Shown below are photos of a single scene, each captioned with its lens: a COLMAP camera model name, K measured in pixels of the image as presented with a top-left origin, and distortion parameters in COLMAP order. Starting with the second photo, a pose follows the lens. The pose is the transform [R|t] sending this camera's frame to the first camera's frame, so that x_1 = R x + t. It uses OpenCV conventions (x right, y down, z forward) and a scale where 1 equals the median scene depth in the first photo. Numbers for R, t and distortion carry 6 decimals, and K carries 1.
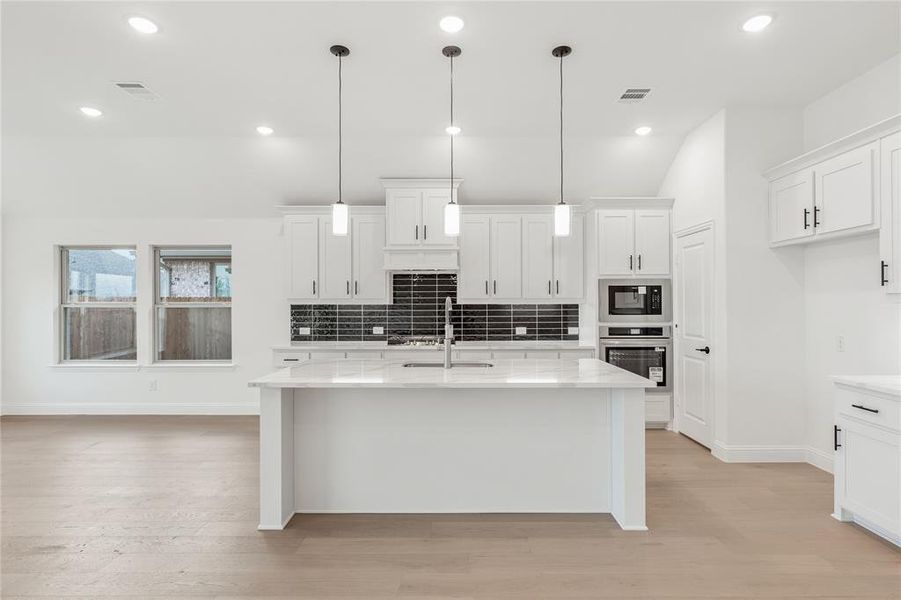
lens RADIAL K [[445.7, 0, 454.5], [0, 445.7, 301.8], [0, 0, 1]] dist [0.000491, 0.000350]
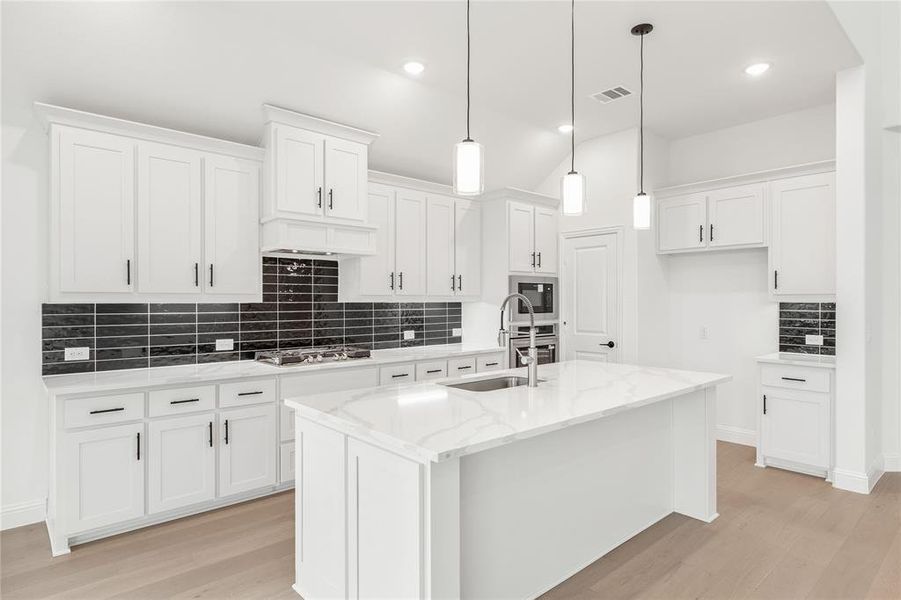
lens RADIAL K [[500.7, 0, 456.3], [0, 500.7, 298.3], [0, 0, 1]] dist [-0.000639, -0.001250]
pose [[0.738830, 0.004832, 0.673874, -0.444678], [-0.002707, 0.999988, -0.004202, 0.001706], [-0.673886, 0.001281, 0.738834, 0.291682]]
